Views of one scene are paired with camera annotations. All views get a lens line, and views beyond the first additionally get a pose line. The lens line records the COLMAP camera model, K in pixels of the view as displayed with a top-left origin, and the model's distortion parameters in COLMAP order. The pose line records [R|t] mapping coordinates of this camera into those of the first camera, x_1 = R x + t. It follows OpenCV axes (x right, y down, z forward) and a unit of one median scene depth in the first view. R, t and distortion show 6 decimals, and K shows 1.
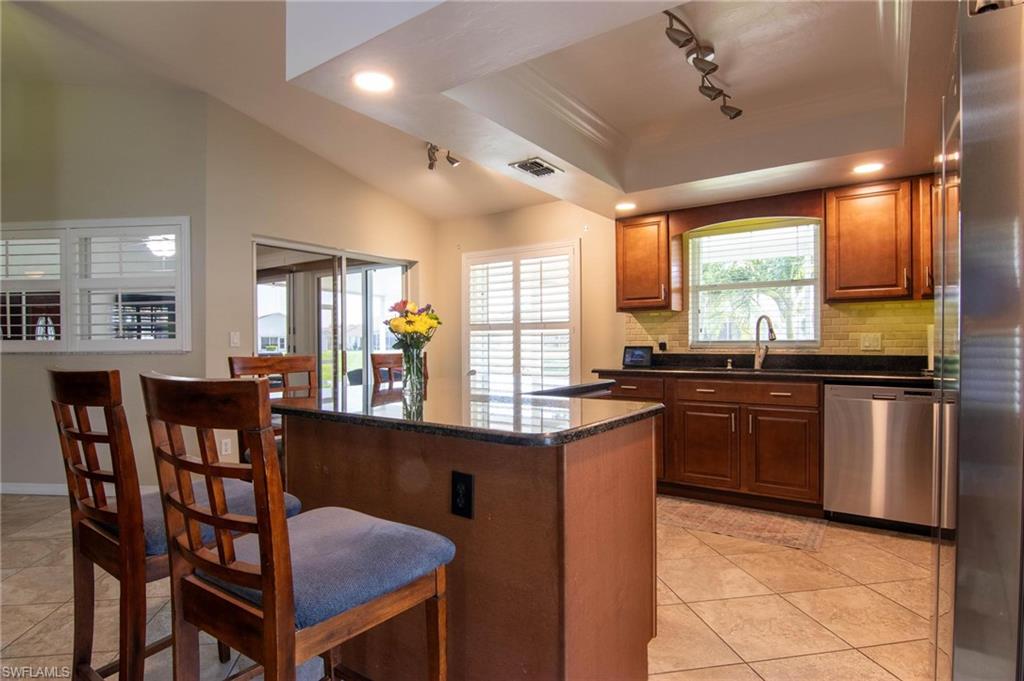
lens RADIAL K [[529.1, 0, 512.0], [0, 529.1, 340.5], [0, 0, 1]] dist [-0.015372, -0.001816]
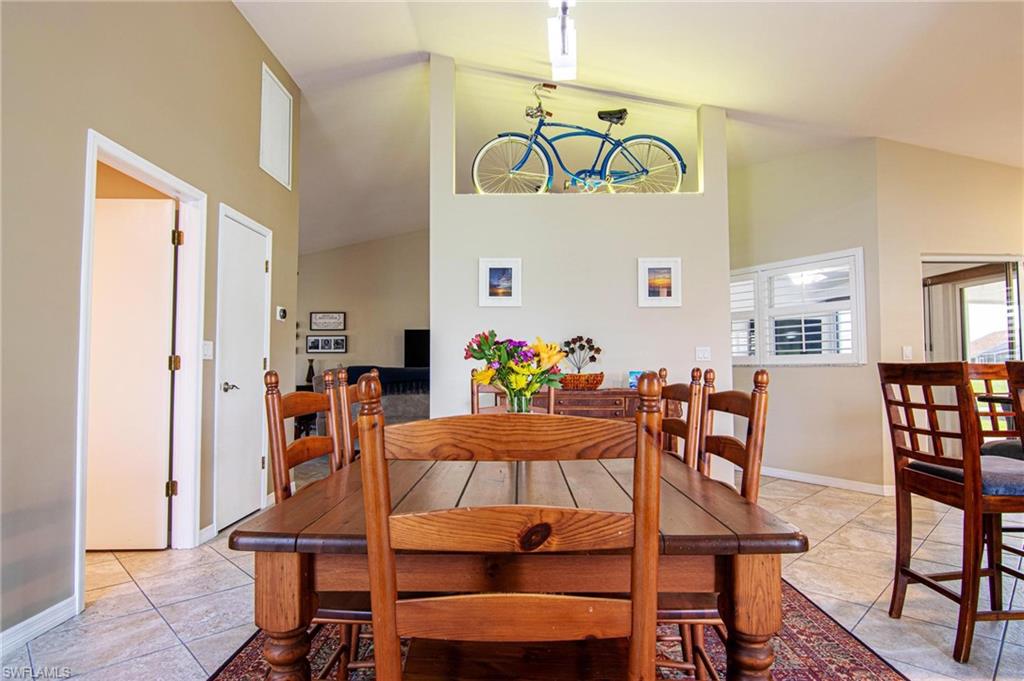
lens RADIAL K [[553.0, 0, 512.4], [0, 553.0, 348.4], [0, 0, 1]] dist [-0.003235, -0.000651]
pose [[0.580211, -0.023407, -0.814130, -0.074943], [-0.000386, 0.999579, -0.029013, 0.021744], [0.814466, 0.017148, 0.579958, -0.319944]]
